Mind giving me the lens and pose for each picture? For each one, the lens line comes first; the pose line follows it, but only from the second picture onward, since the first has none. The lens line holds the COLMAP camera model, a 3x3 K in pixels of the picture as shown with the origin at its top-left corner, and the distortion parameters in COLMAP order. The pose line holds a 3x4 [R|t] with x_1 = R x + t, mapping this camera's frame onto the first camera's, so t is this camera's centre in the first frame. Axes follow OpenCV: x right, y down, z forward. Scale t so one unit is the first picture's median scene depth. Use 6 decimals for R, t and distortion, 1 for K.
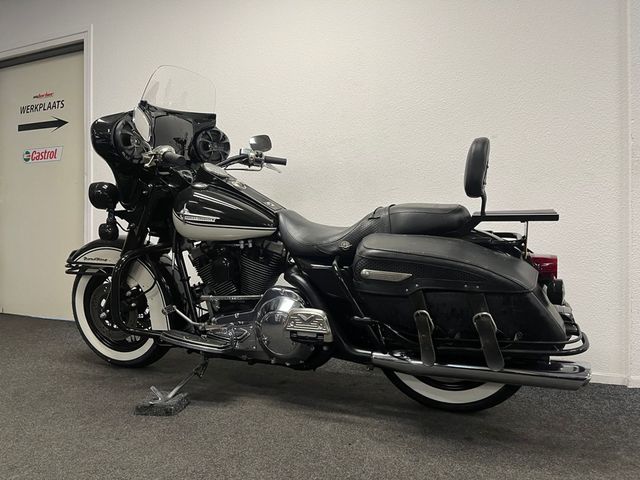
lens RADIAL K [[482.4, 0, 320.8], [0, 482.4, 235.2], [0, 0, 1]] dist [0.001650, -0.023454]
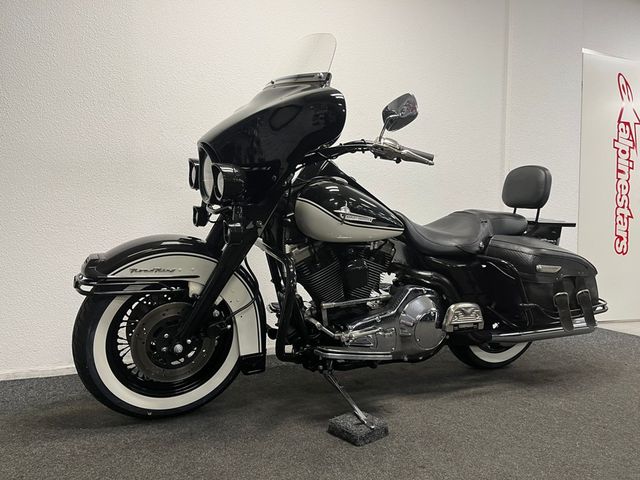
lens RADIAL K [[482.4, 0, 320.2], [0, 482.4, 241.8], [0, 0, 1]] dist [0.001650, -0.023454]
pose [[0.697803, -0.013617, 0.716161, -1.115486], [-0.006498, 0.999658, 0.025339, -0.015666], [-0.716261, -0.022336, 0.697475, 0.488449]]
